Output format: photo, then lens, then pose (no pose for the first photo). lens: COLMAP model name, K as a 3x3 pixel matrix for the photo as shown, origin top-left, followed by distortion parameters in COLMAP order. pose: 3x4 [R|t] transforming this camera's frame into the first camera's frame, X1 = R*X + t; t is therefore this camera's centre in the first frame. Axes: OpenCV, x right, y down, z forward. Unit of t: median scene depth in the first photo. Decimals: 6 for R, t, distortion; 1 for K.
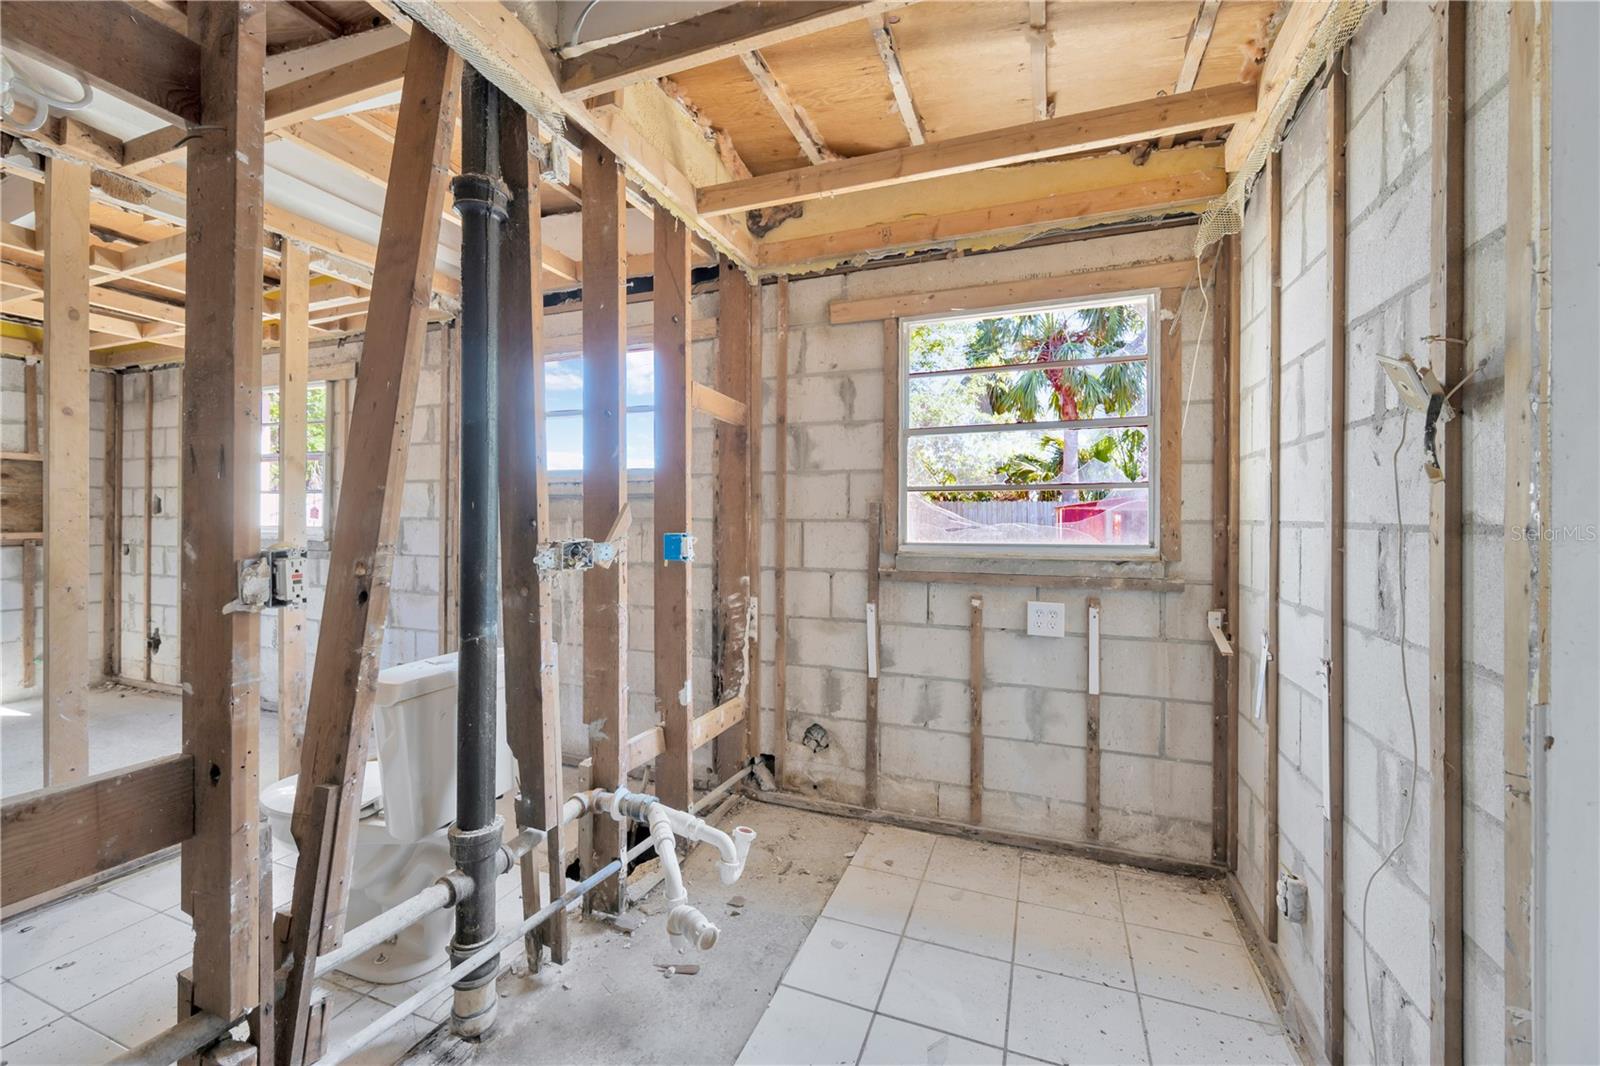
lens RADIAL K [[629.0, 0, 809.2], [0, 629.0, 514.7], [0, 0, 1]] dist [-0.002057, 0.000185]
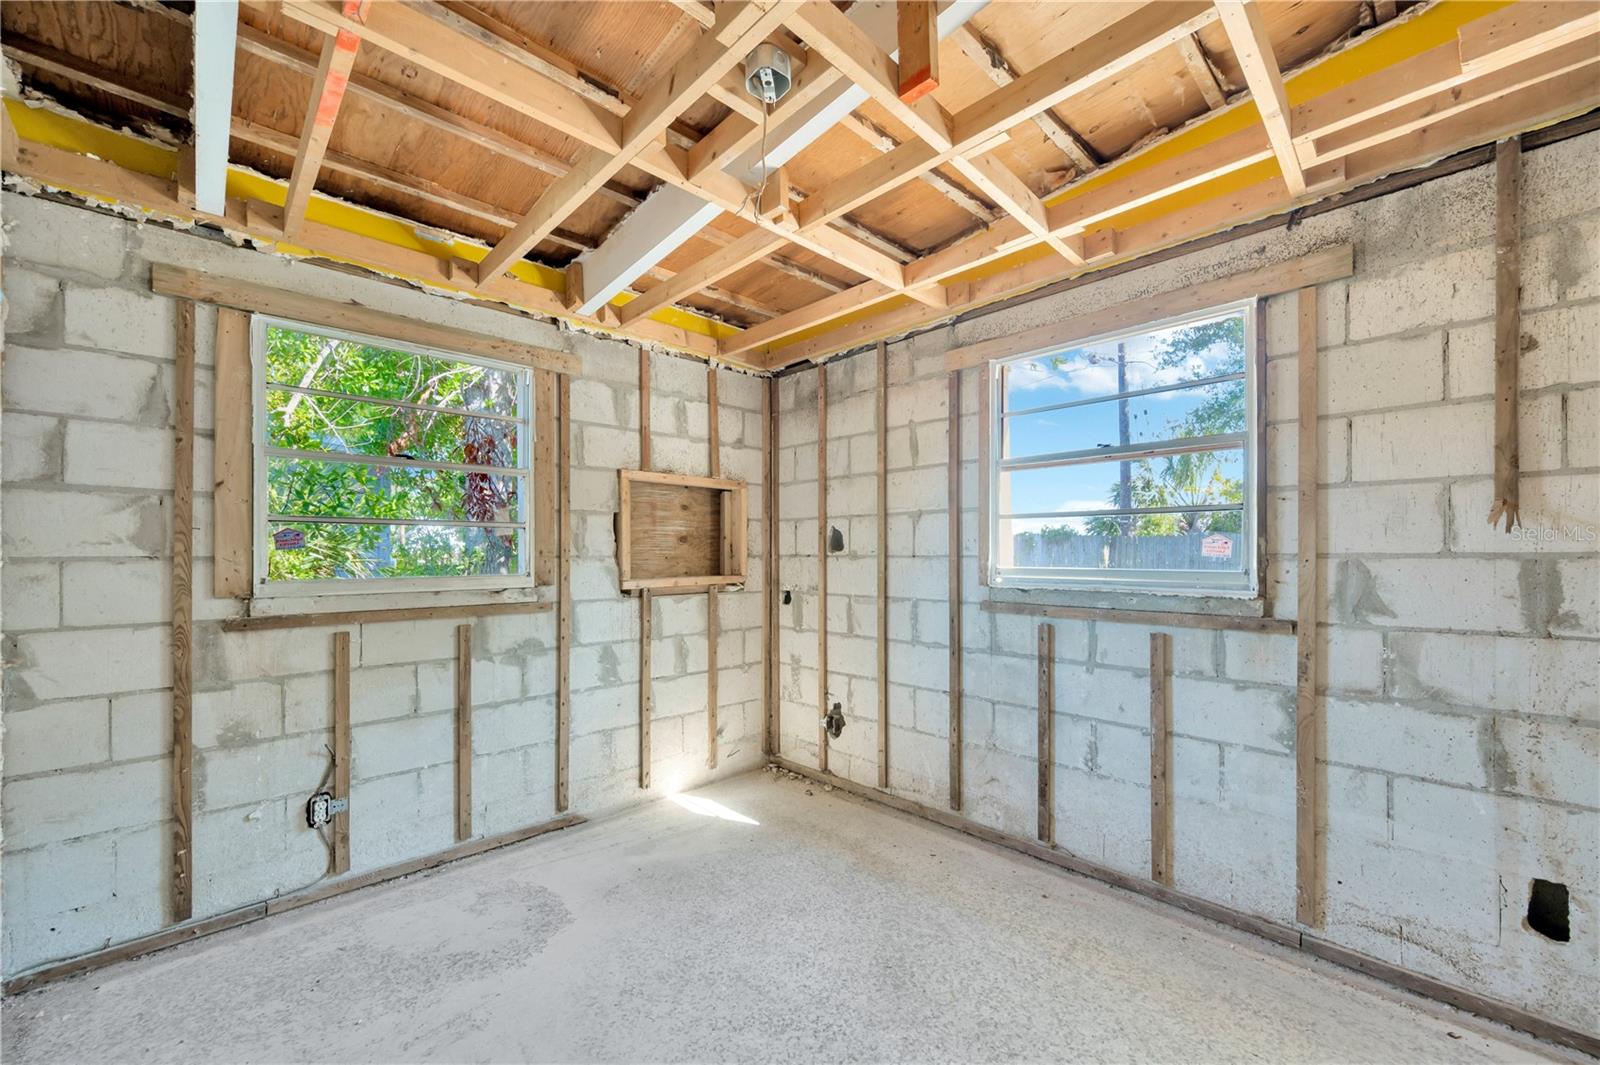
lens RADIAL K [[621.7, 0, 814.2], [0, 621.7, 546.9], [0, 0, 1]] dist [0.000481, 0.000283]
pose [[0.912957, -0.012772, -0.407857, -1.274726], [0.010235, 0.999912, -0.008403, -0.002414], [0.407928, 0.003497, 0.913007, 0.516924]]
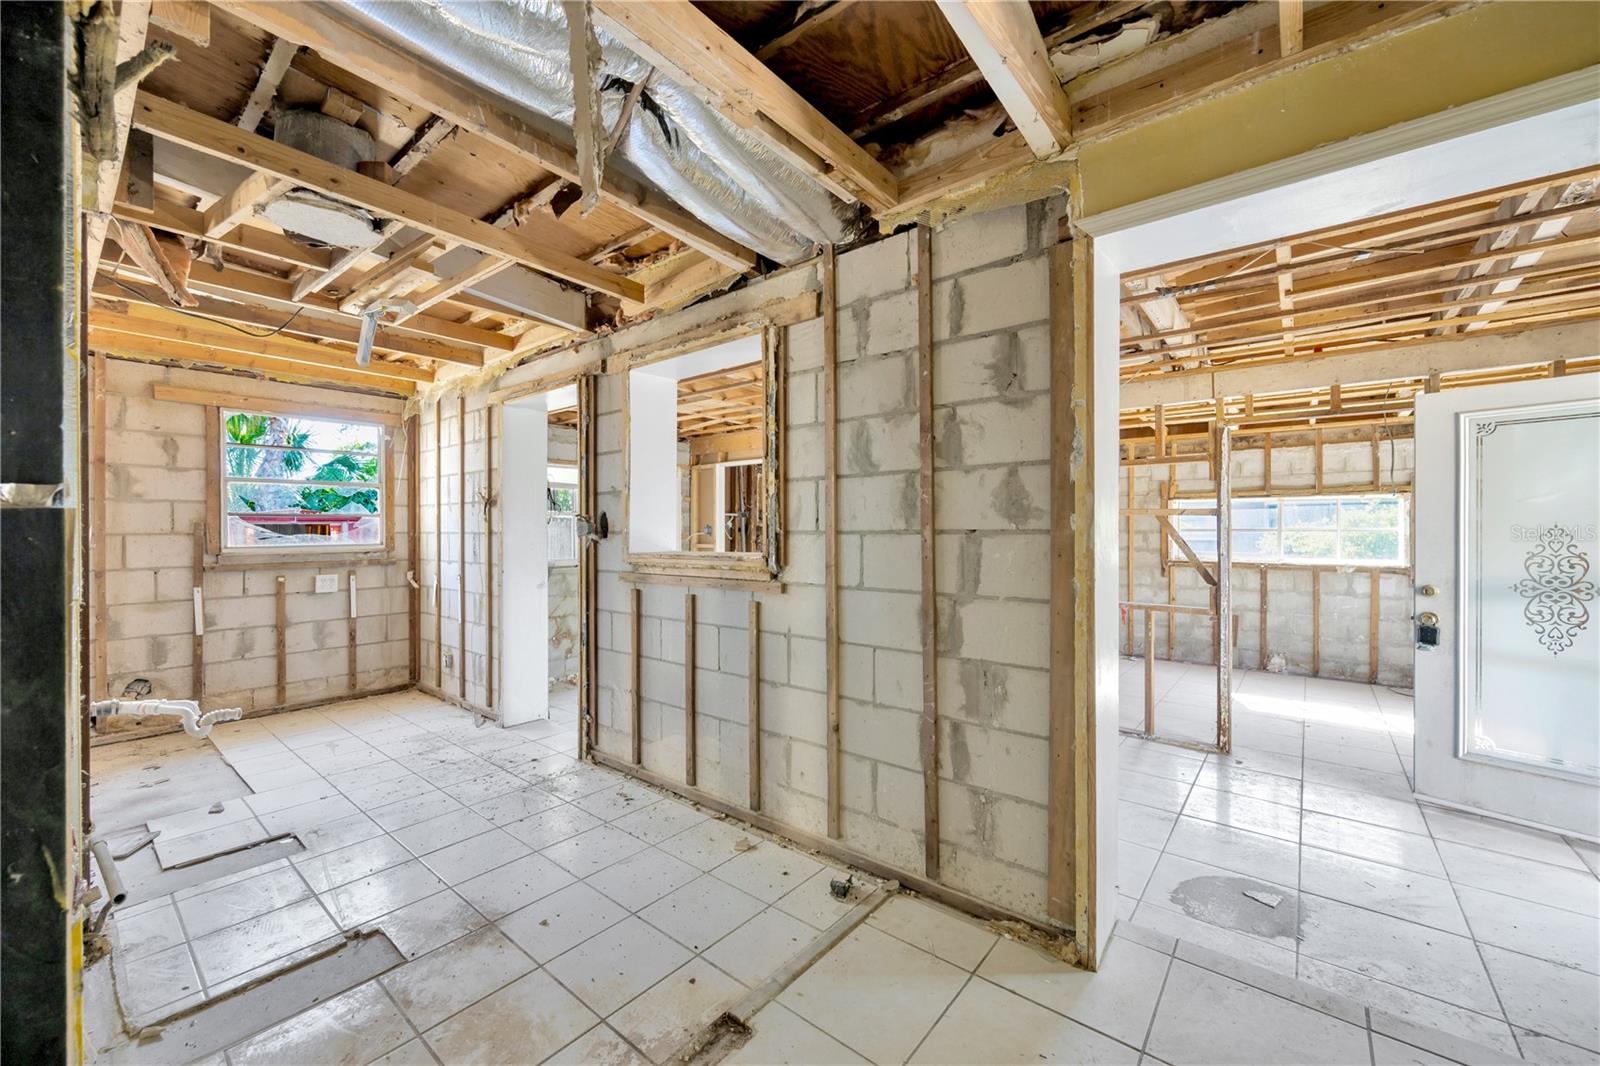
lens RADIAL K [[629.0, 0, 800.3], [0, 629.0, 535.3], [0, 0, 1]] dist [-0.002057, 0.000185]
pose [[0.314813, -0.012511, 0.949071, -0.884751], [0.000496, 0.999915, 0.013016, -0.006145], [-0.949154, -0.003627, 0.314793, -0.879889]]
